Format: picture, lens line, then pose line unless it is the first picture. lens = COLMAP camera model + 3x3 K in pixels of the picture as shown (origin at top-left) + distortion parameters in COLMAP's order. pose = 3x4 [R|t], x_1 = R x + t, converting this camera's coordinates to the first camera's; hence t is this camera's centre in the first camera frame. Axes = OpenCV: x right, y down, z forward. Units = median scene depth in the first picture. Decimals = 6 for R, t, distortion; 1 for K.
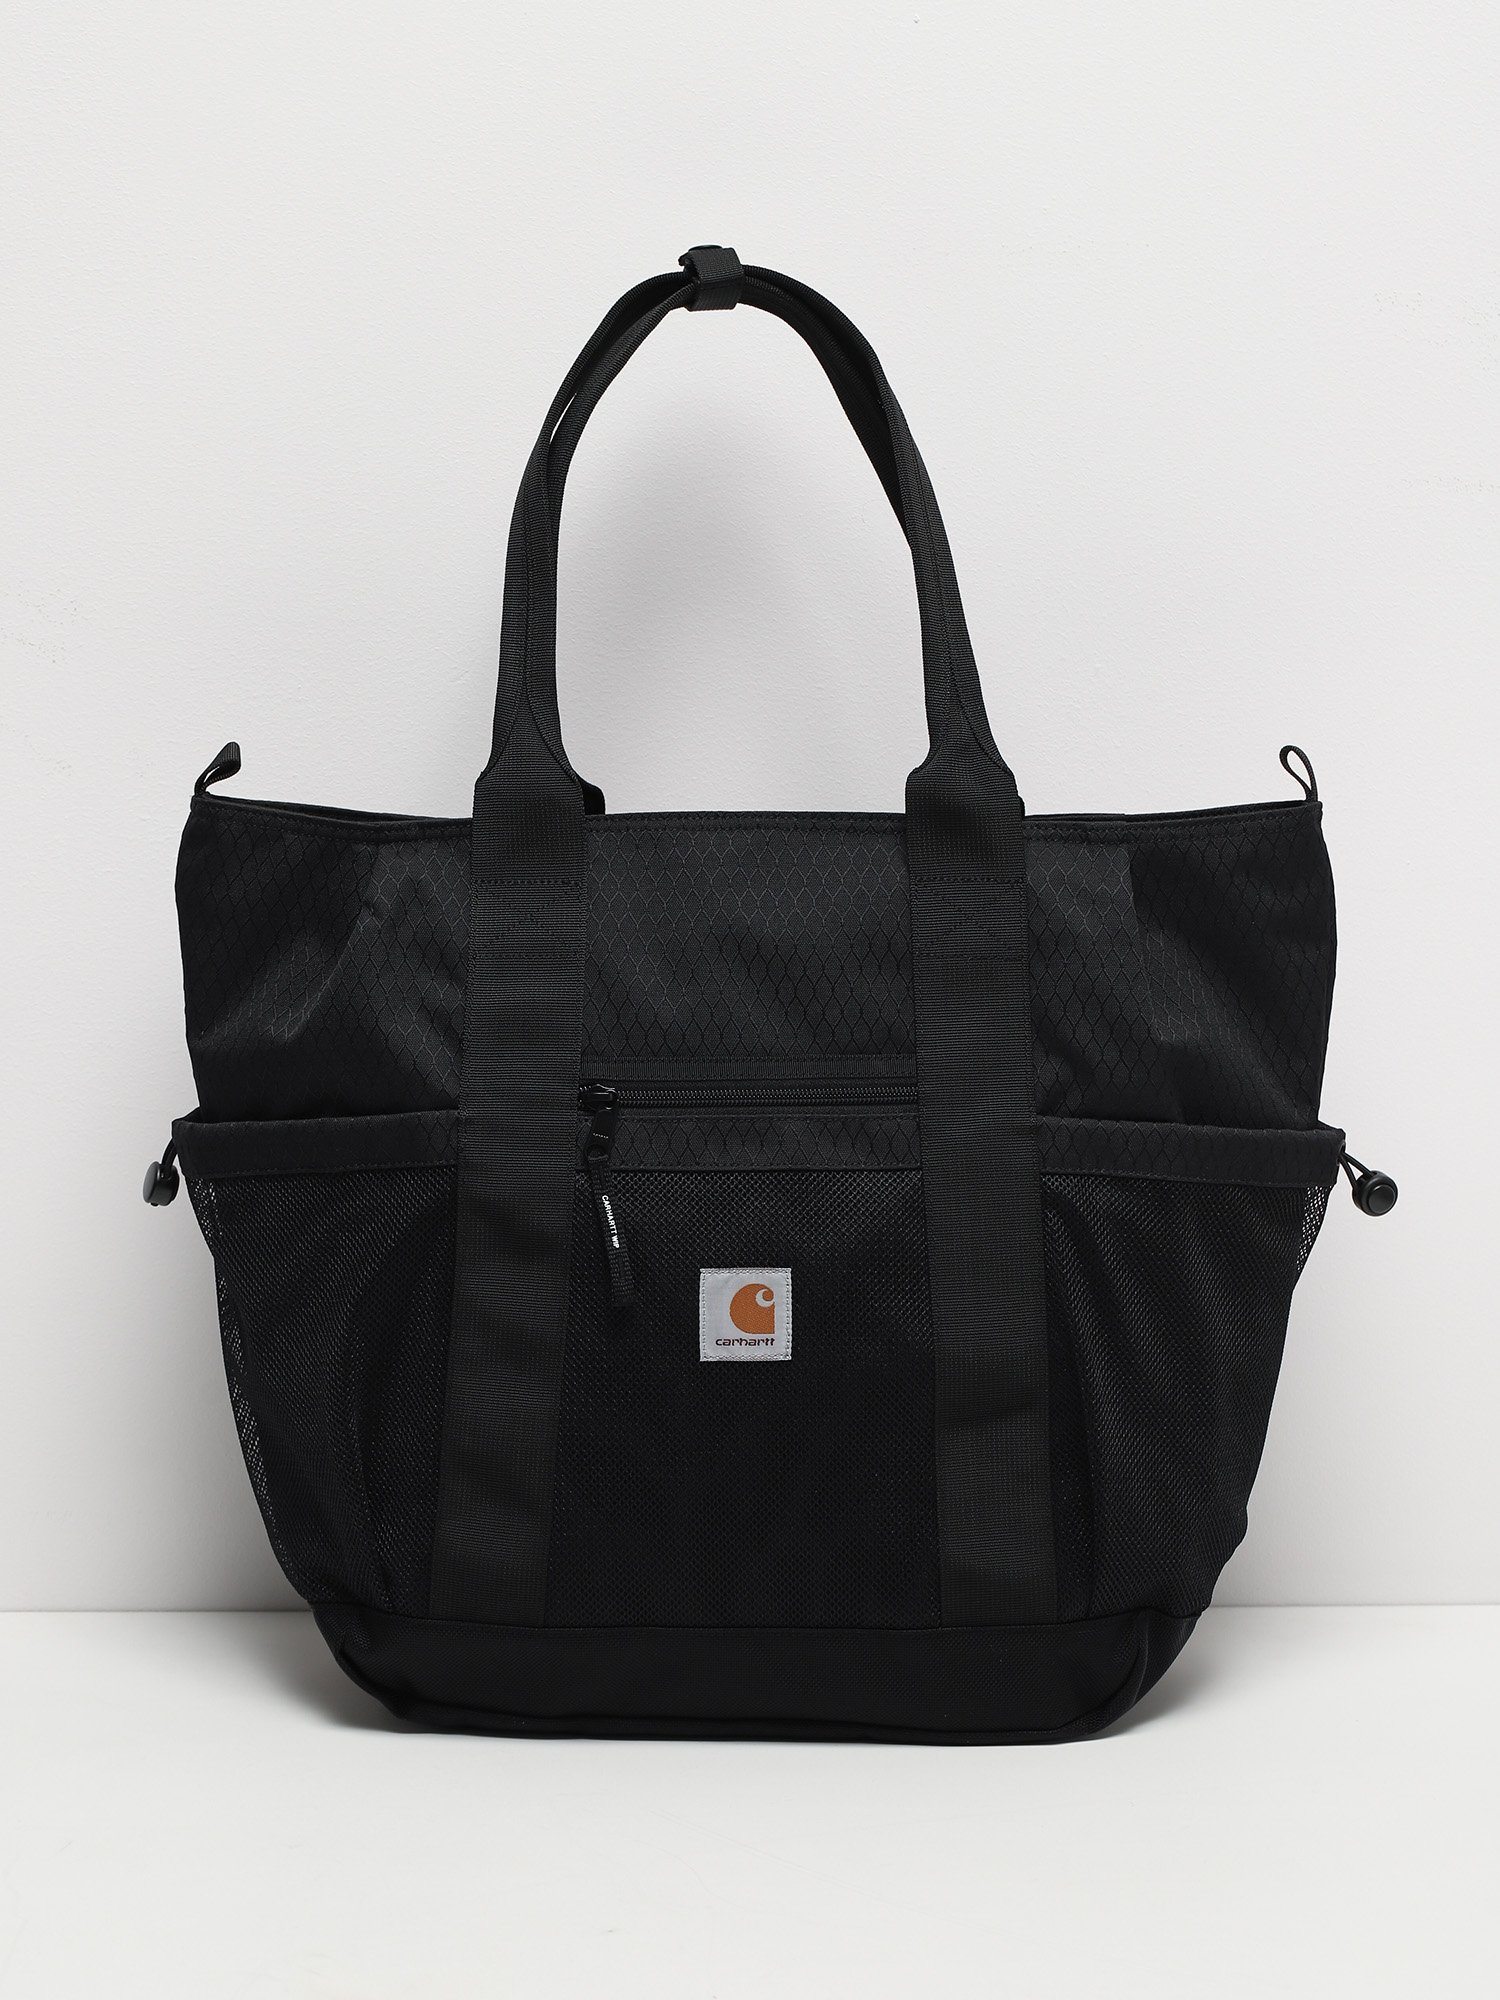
lens RADIAL K [[5663.8, 0, 750.7], [0, 5663.8, 1002.8], [0, 0, 1]] dist [0.131040, 0.000000]
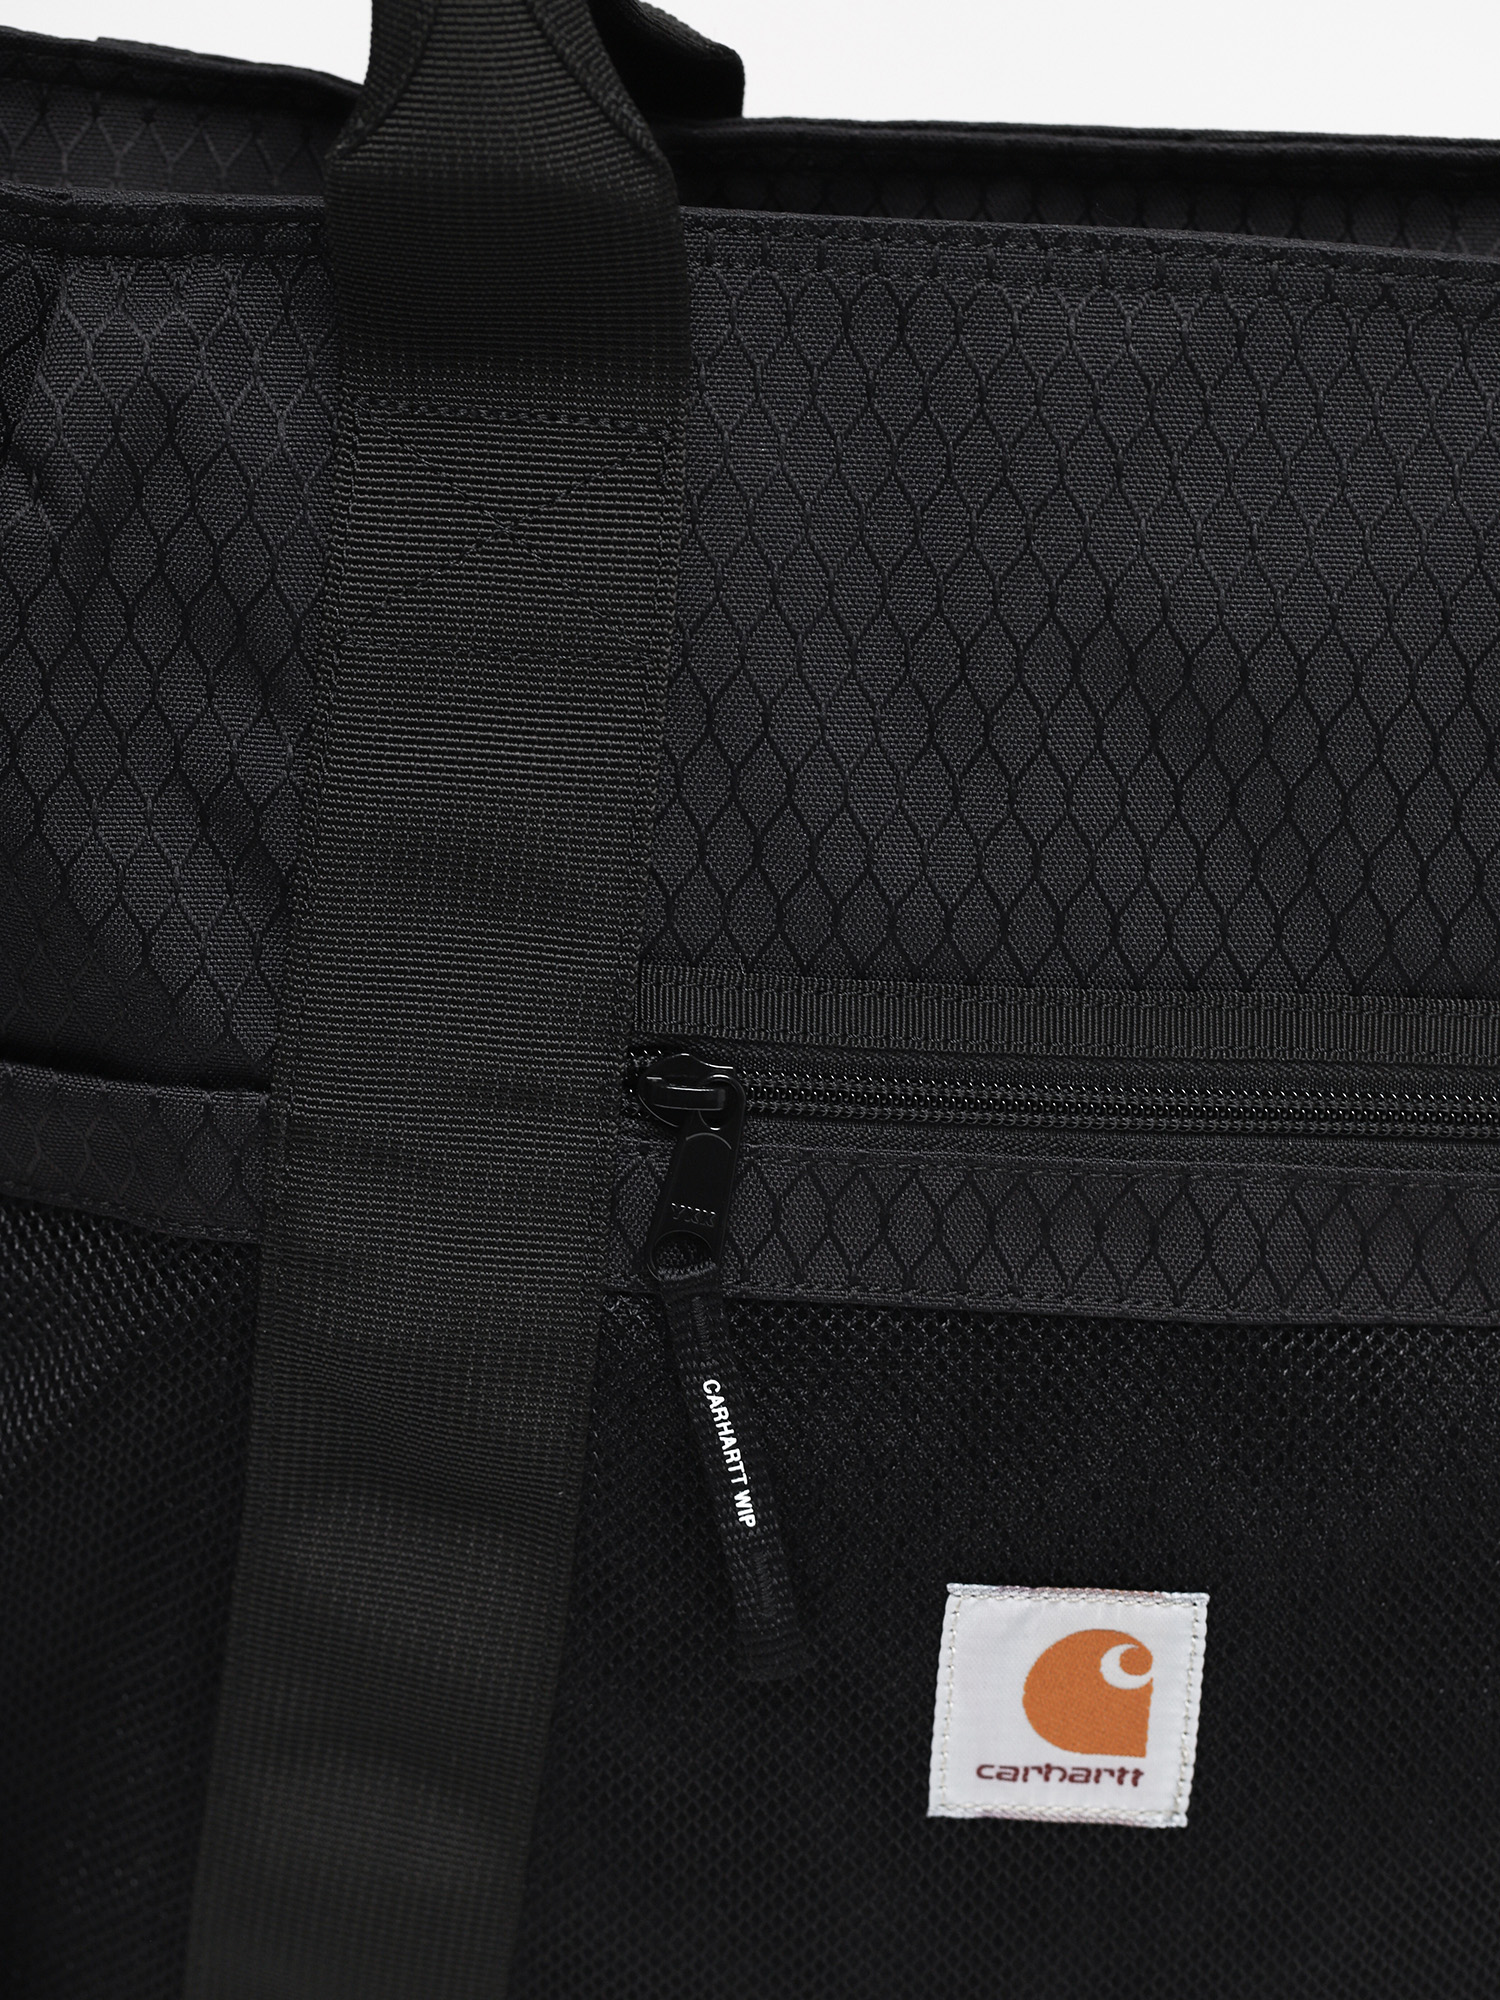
lens RADIAL K [[5663.8, 0, 745.8], [0, 5663.8, 999.7], [0, 0, 1]] dist [0.131040, 0.000000]
pose [[0.997935, 0.059500, 0.024183, -0.031747], [-0.064127, 0.944028, 0.323572, -0.098195], [-0.003577, -0.324455, 0.945894, 0.680765]]
